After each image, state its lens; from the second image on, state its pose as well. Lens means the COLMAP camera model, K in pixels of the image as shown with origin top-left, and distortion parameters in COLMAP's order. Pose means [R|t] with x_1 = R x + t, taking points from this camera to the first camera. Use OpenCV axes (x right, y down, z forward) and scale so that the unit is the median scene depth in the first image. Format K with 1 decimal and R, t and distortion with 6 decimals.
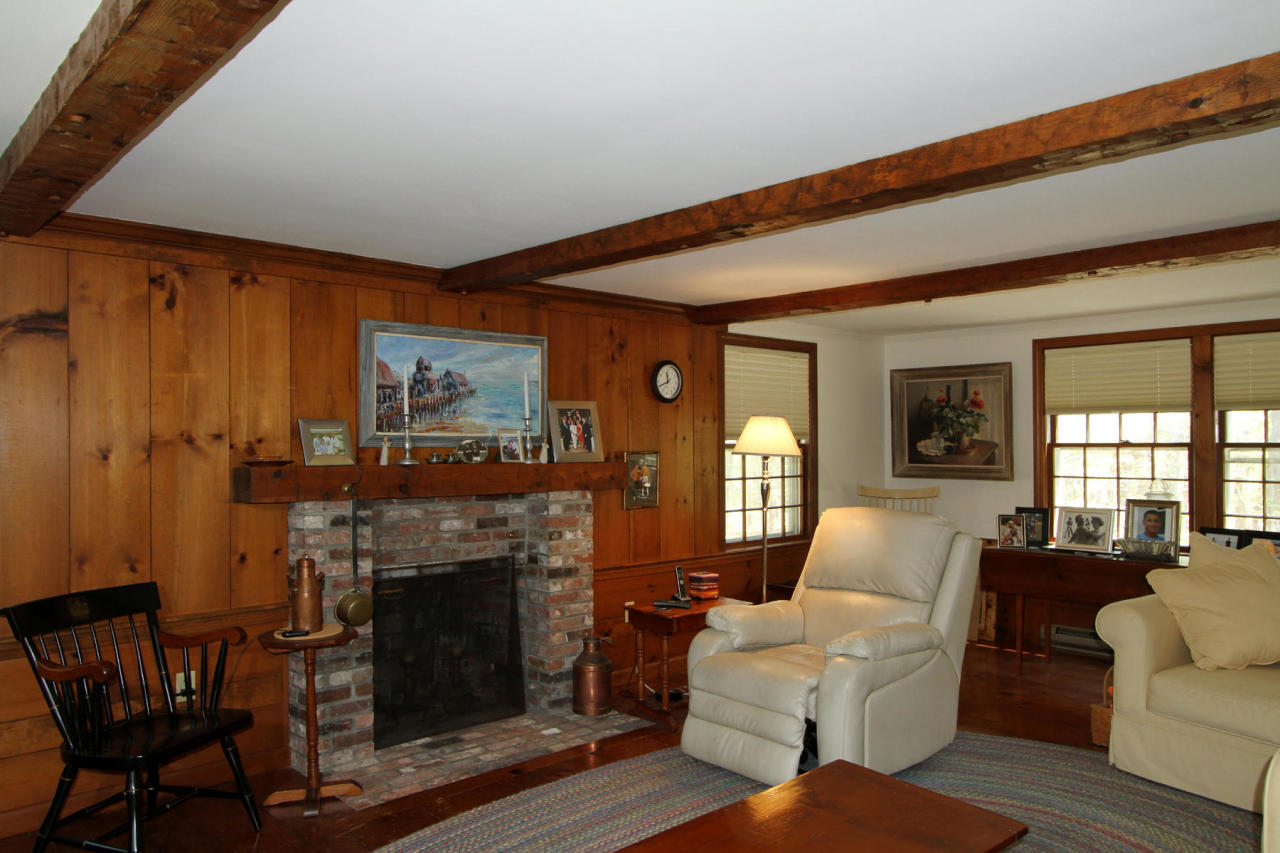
lens RADIAL K [[904.5, 0, 638.7], [0, 904.5, 433.2], [0, 0, 1]] dist [-0.001806, 0.000479]
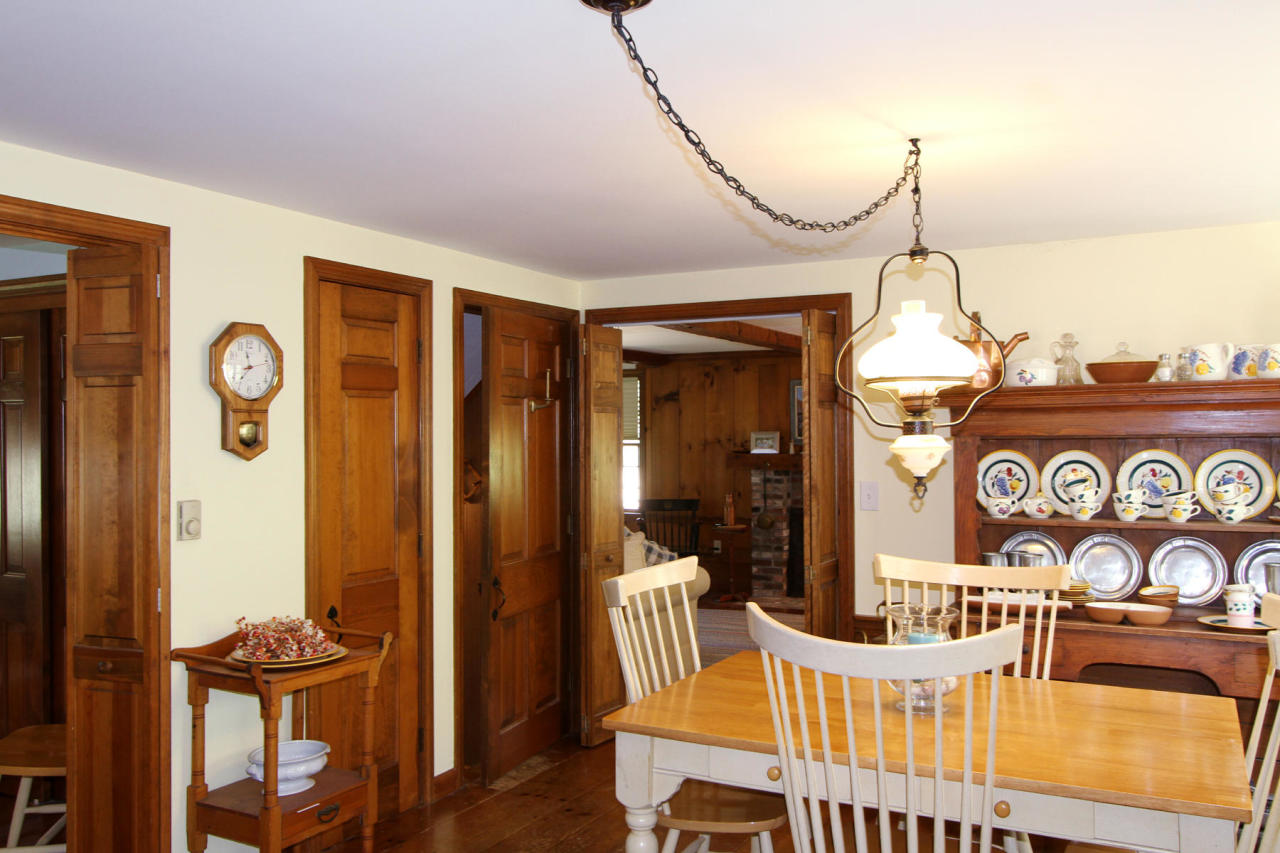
lens RADIAL K [[1117.0, 0, 641.6], [0, 1117.0, 432.7], [0, 0, 1]] dist [-0.002284, 0.000254]
pose [[0.320187, -0.004382, -0.947344, 1.812718], [0.010449, 0.999945, -0.001093, -0.011465], [0.947297, -0.009548, 0.320215, -0.089107]]
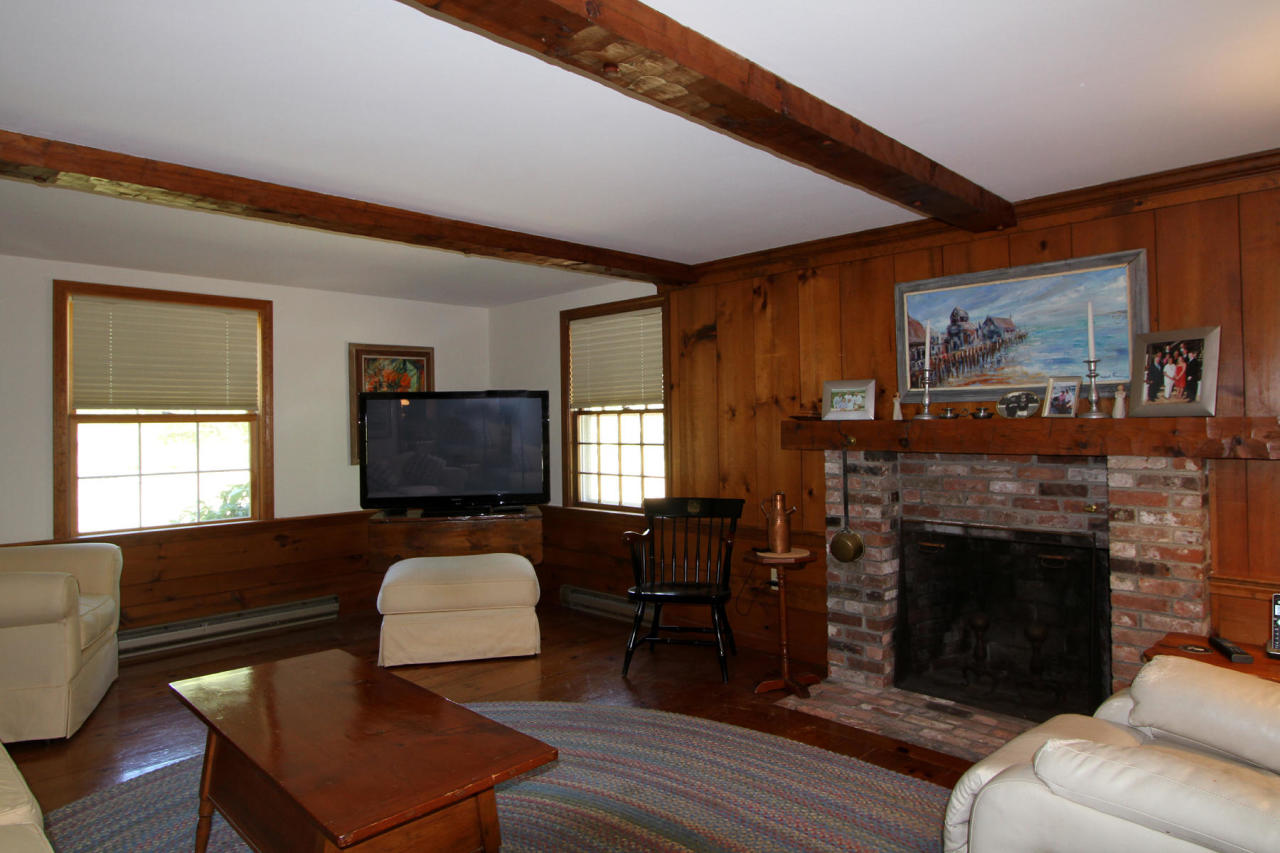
lens RADIAL K [[785.4, 0, 635.9], [0, 785.4, 416.6], [0, 0, 1]] dist [-0.000835, -0.000562]
pose [[0.041679, -0.009145, -0.999089, 0.579612], [0.024697, 0.999662, -0.008120, 0.029245], [0.998826, -0.024336, 0.041891, 0.618088]]
